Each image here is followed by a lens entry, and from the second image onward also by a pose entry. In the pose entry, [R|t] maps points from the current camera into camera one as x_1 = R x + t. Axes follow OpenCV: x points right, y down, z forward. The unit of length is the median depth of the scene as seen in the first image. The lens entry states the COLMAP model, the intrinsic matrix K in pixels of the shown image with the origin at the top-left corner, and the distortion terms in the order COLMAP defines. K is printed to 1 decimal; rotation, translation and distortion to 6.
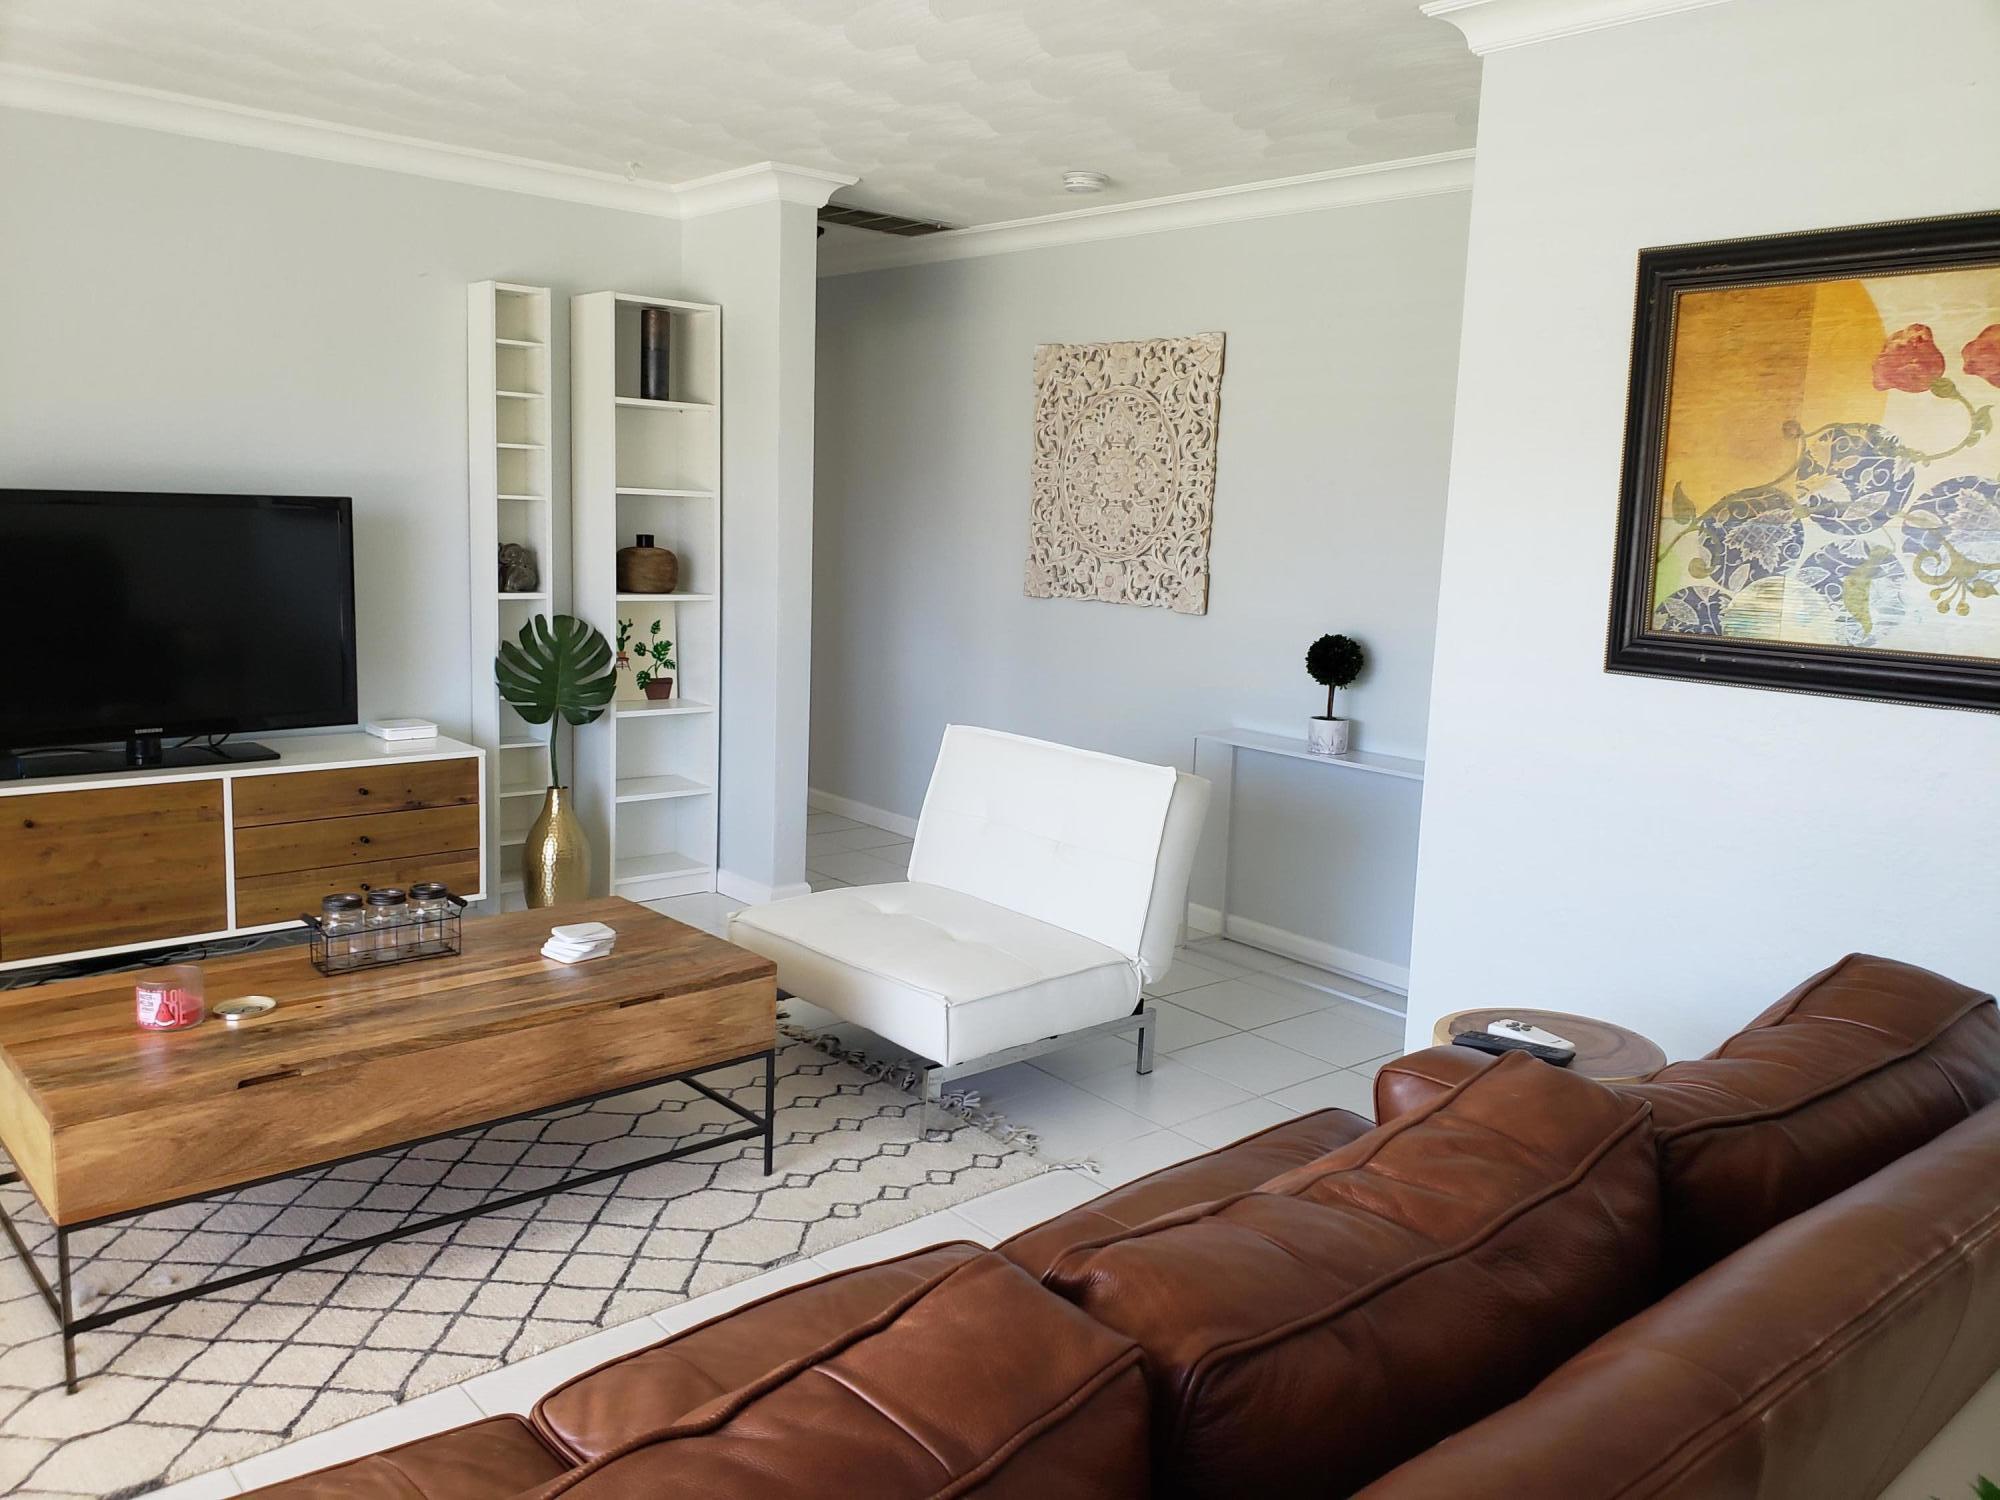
lens RADIAL K [[1571.6, 0, 1003.8], [0, 1571.6, 747.7], [0, 0, 1]] dist [0.047072, 0.002265]
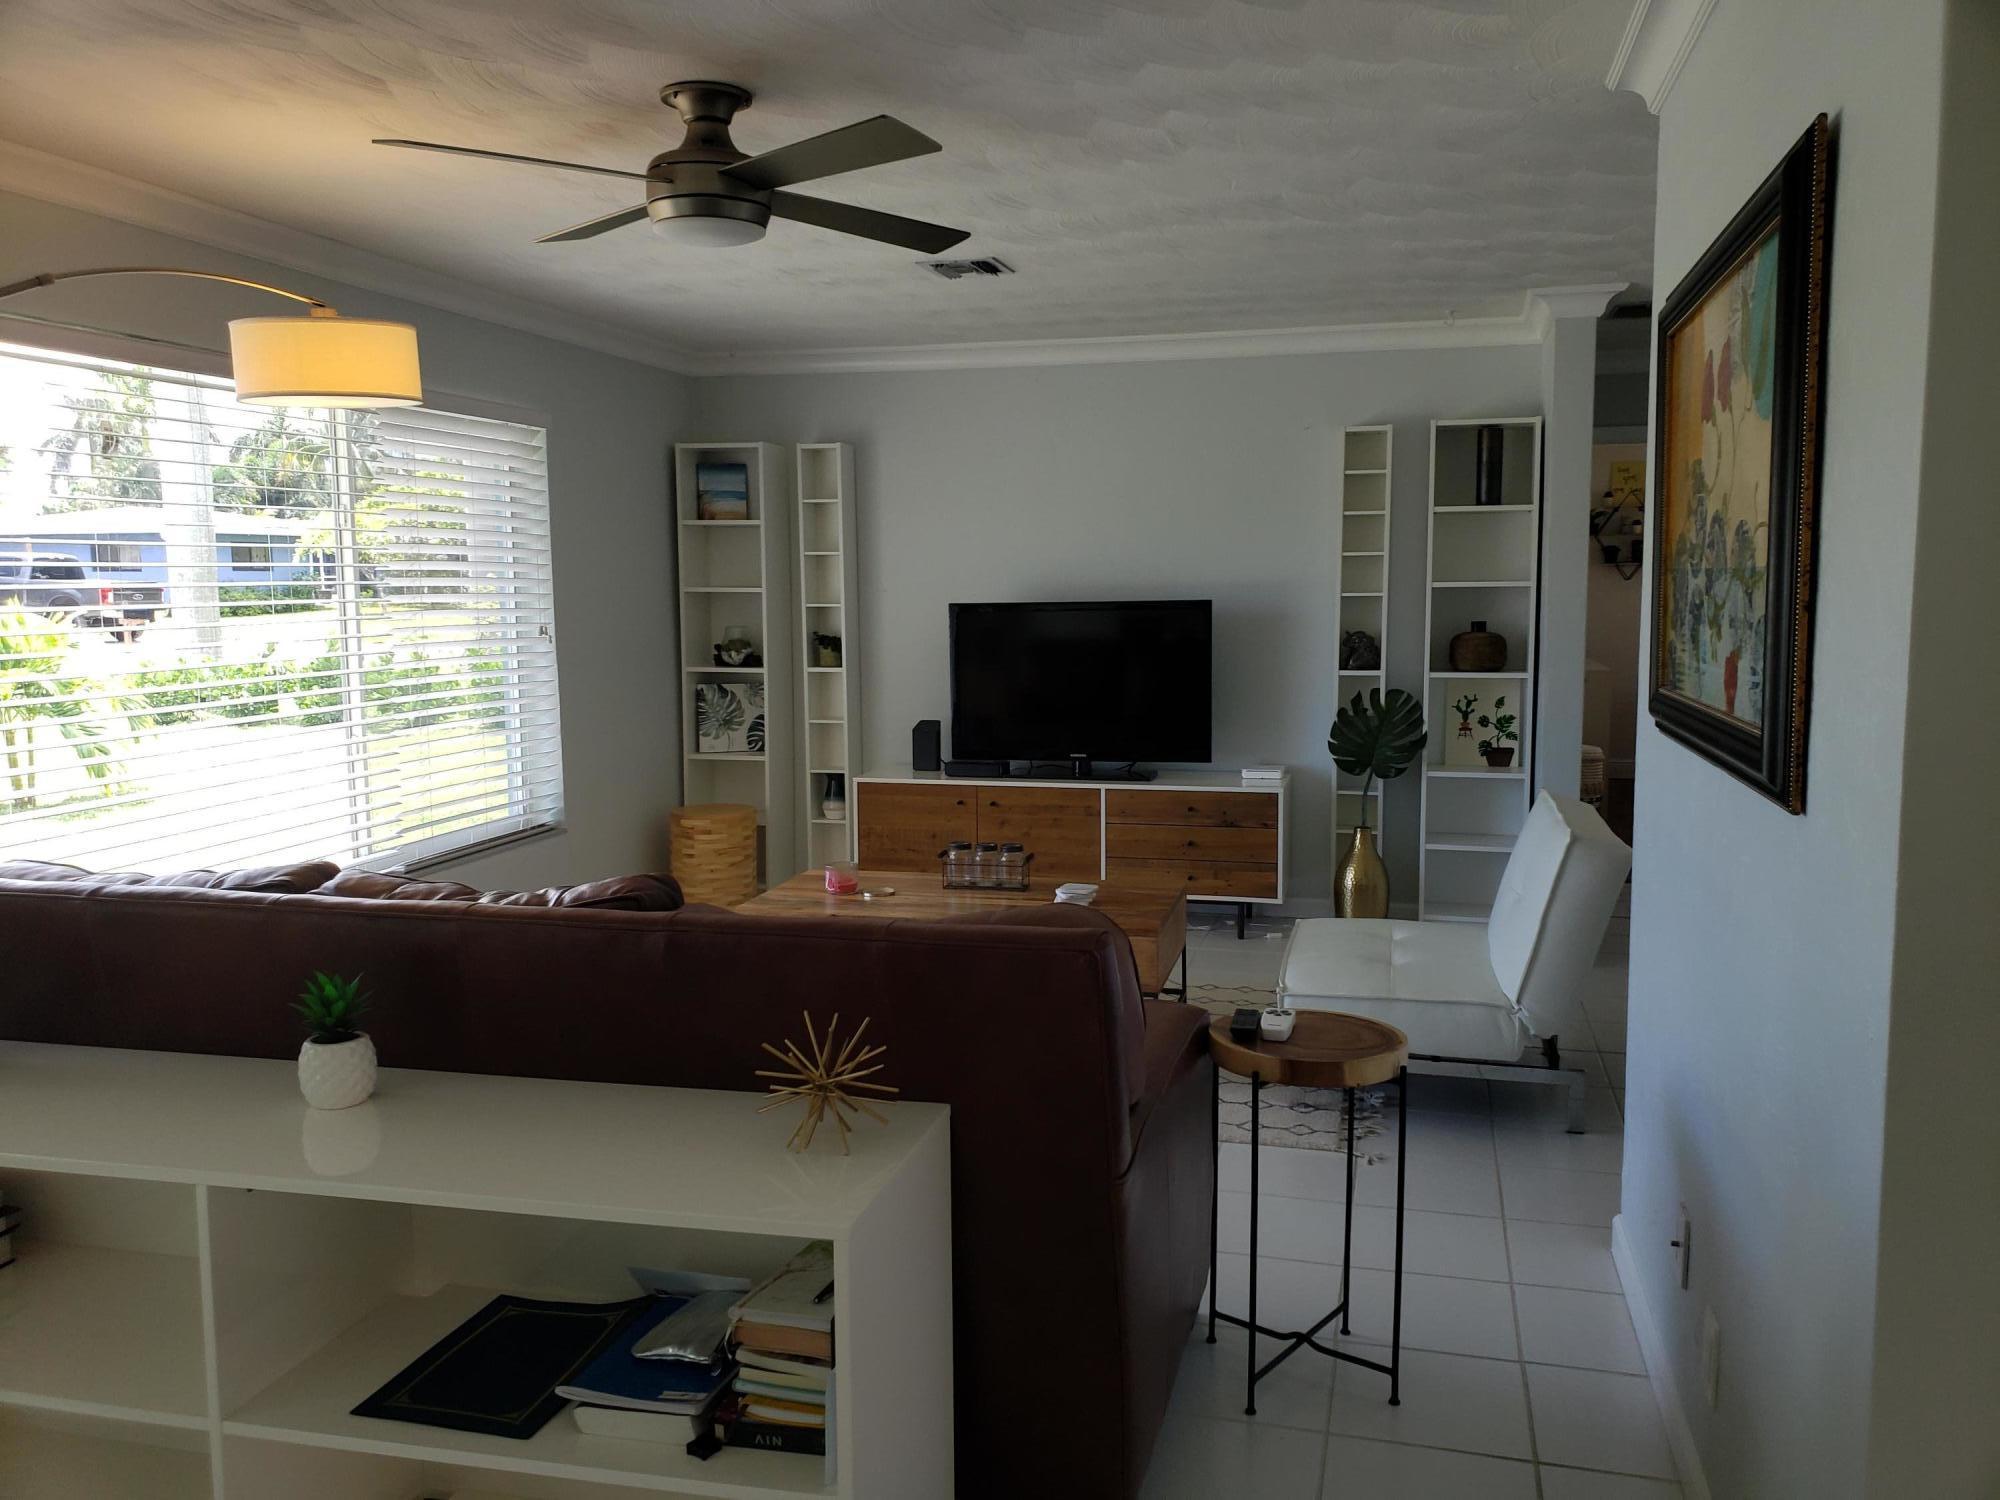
lens RADIAL K [[1571.6, 0, 993.4], [0, 1571.6, 759.4], [0, 0, 1]] dist [0.047072, 0.002265]
pose [[0.537456, 0.049834, -0.841818, 0.996490], [-0.103097, 0.994647, -0.006940, 0.017899], [0.836966, 0.090519, 0.539717, 0.155226]]
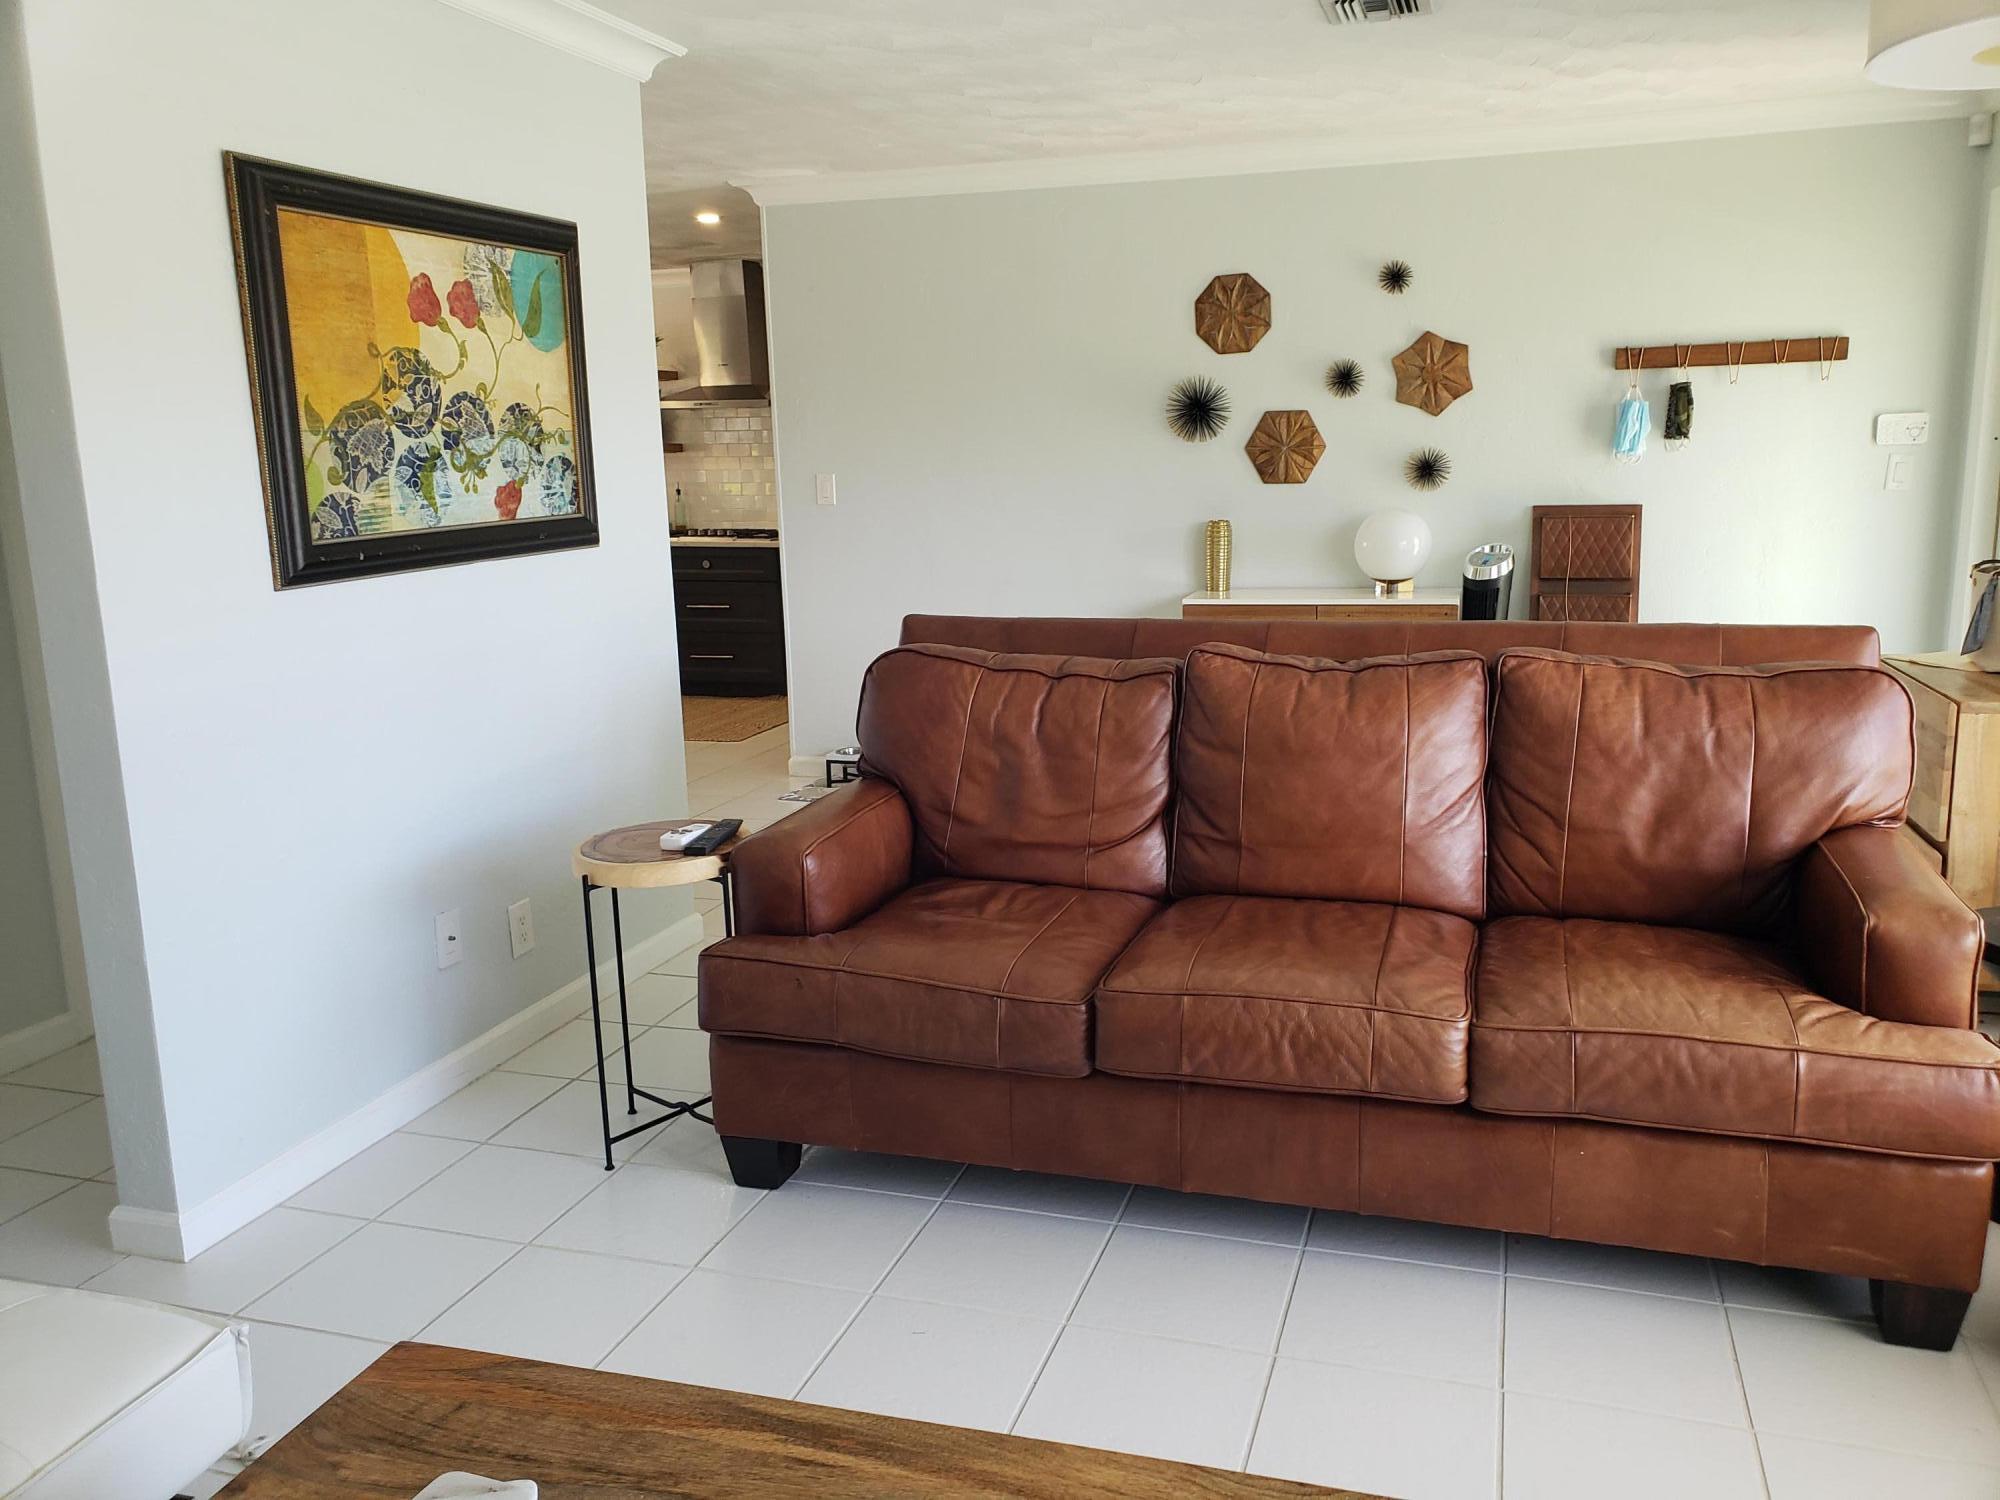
lens RADIAL K [[1571.6, 0, 1002.0], [0, 1571.6, 749.4], [0, 0, 1]] dist [0.047072, 0.002265]
pose [[-0.507291, -0.194482, 0.839543, -0.722210], [0.145356, 0.940935, 0.305800, -0.198365], [-0.849428, 0.277162, -0.449059, 1.128388]]
